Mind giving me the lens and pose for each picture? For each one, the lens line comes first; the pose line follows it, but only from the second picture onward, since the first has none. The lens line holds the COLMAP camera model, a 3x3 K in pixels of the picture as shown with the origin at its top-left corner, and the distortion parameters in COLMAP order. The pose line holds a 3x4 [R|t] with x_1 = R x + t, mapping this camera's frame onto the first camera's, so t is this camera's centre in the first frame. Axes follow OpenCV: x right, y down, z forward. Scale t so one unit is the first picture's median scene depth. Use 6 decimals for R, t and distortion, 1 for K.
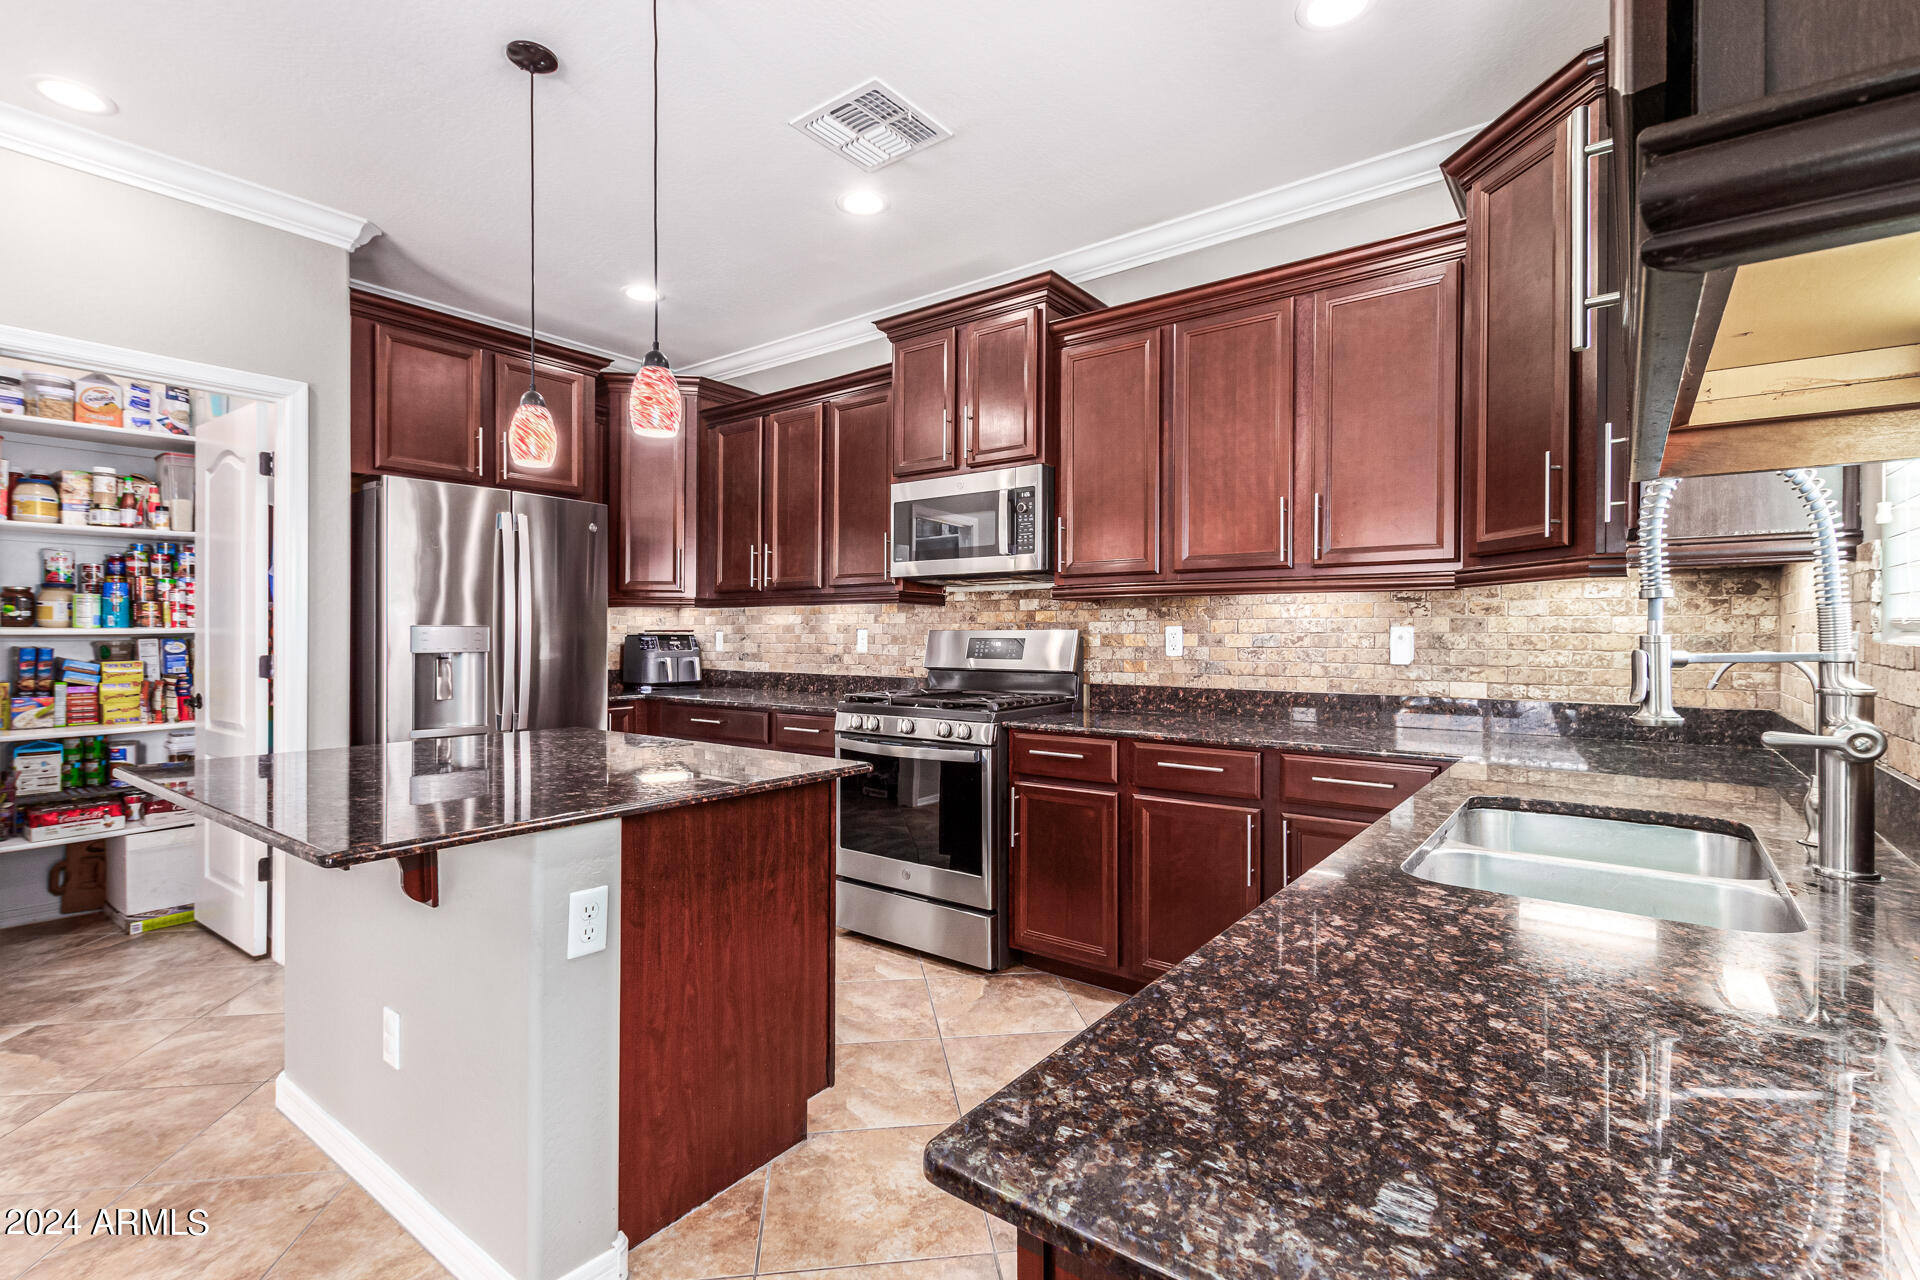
lens RADIAL K [[868.8, 0, 960.0], [0, 868.8, 640.0], [0, 0, 1]] dist [-0.003897, -0.000597]
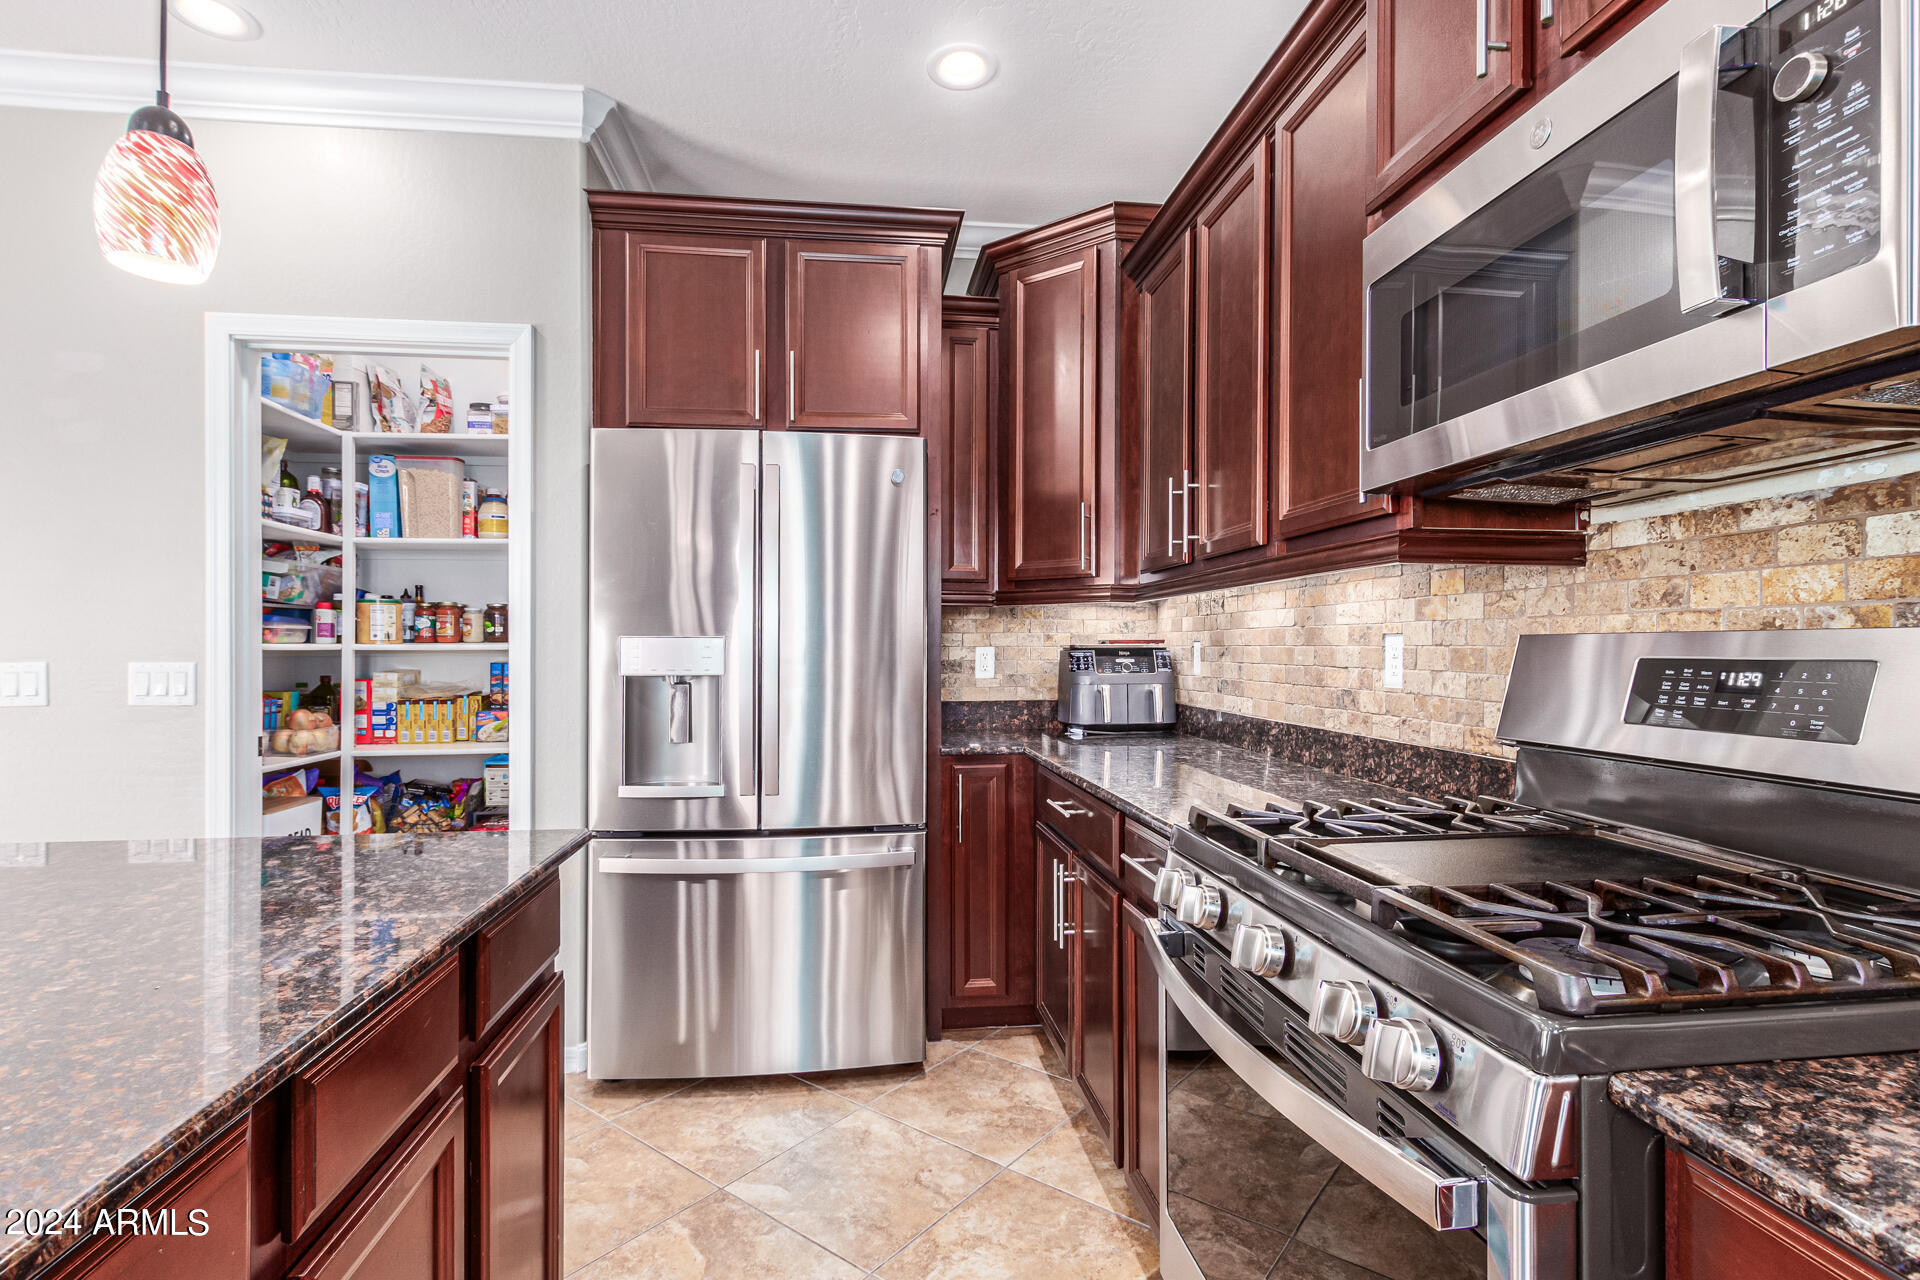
lens RADIAL K [[907.1, 0, 960.0], [0, 907.1, 640.0], [0, 0, 1]] dist [0.001820, 0.000085]
pose [[0.694121, -0.008295, -0.719810, 0.068008], [-0.001199, 0.999919, -0.012679, -0.003749], [0.719857, 0.009664, 0.694055, 0.534319]]
